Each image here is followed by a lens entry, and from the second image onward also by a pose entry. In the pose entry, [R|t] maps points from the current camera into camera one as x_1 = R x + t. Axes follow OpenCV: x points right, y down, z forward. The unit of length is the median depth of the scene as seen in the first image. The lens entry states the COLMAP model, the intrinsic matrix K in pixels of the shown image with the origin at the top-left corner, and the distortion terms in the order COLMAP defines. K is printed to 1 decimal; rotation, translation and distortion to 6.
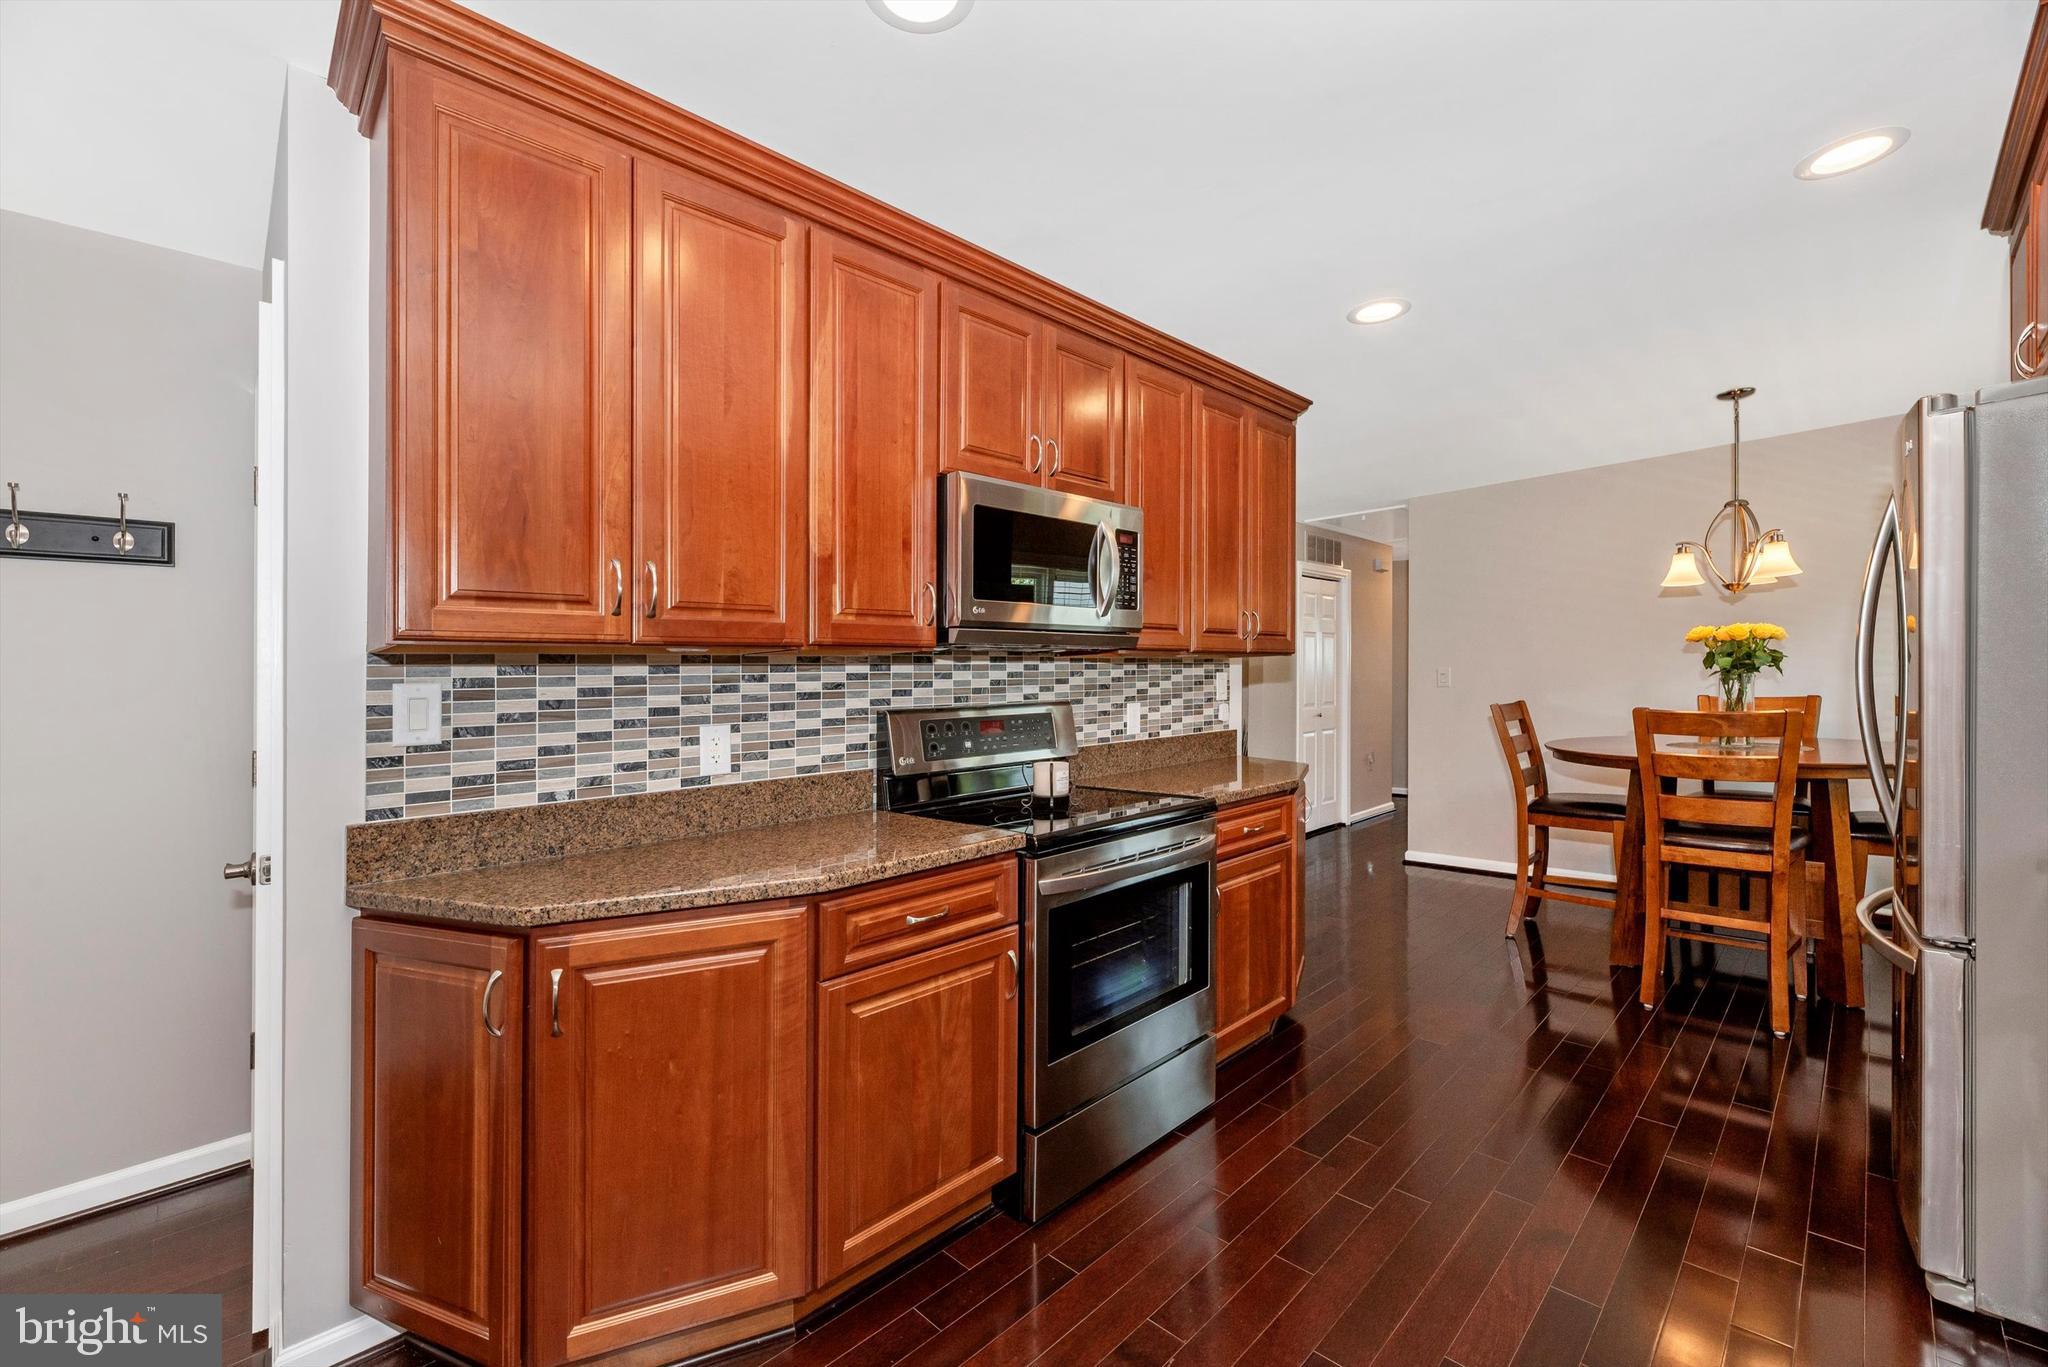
lens RADIAL K [[830.4, 0, 1029.1], [0, 830.4, 689.7], [0, 0, 1]] dist [0.001067, 0.000001]
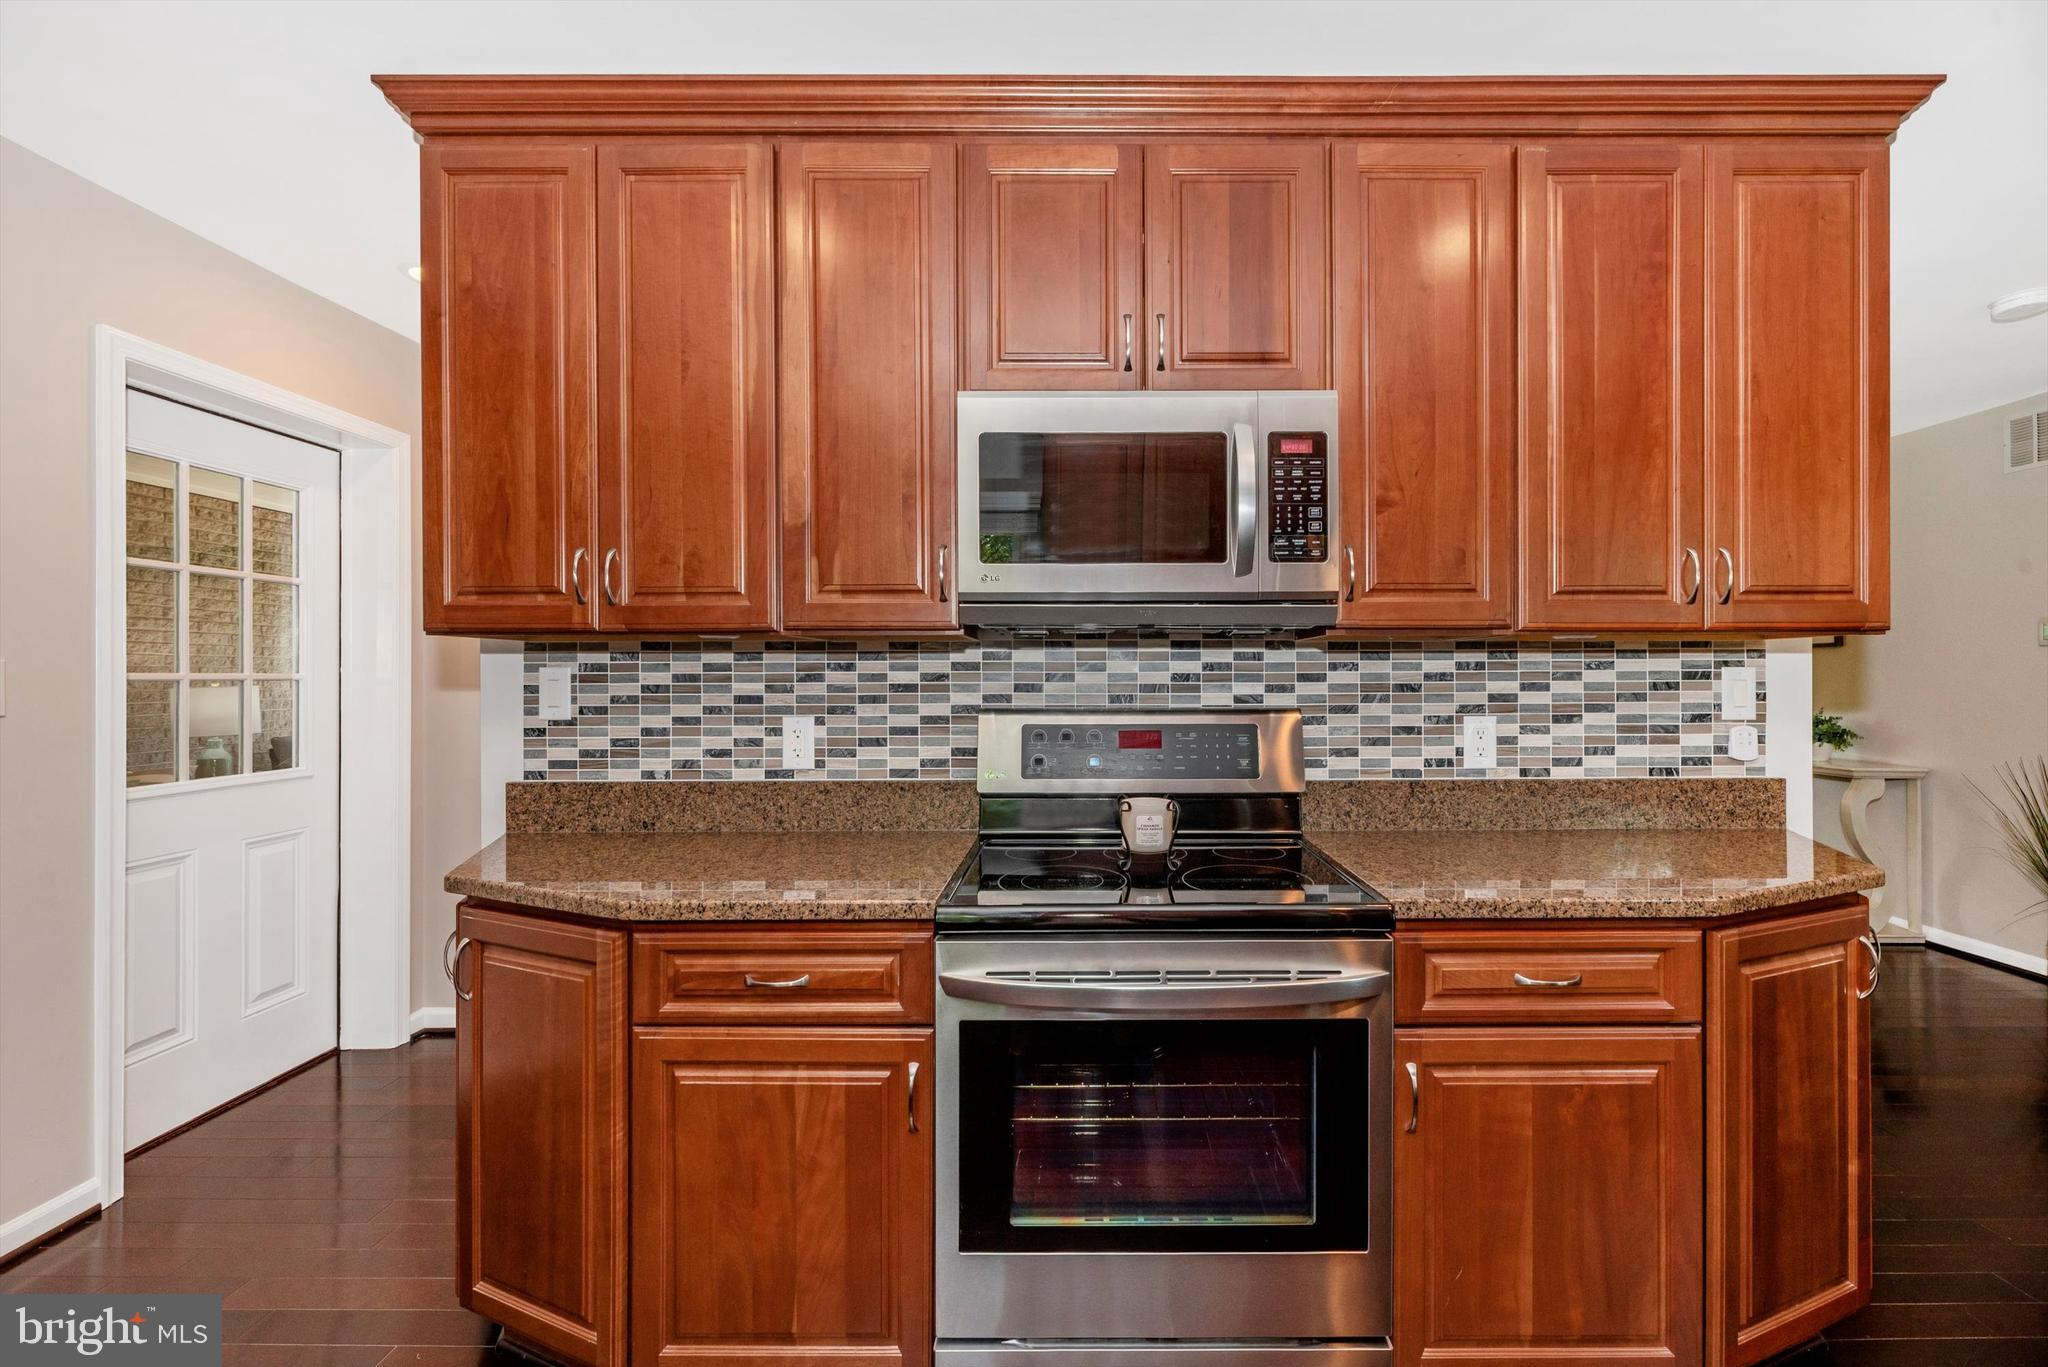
lens RADIAL K [[863.6, 0, 997.1], [0, 863.6, 666.0], [0, 0, 1]] dist [0.001578, -0.000091]
pose [[0.713534, 0.013911, -0.700483, 0.416383], [-0.021955, 0.999756, -0.002510, -0.014888], [0.700277, 0.017170, 0.713665, 0.411333]]
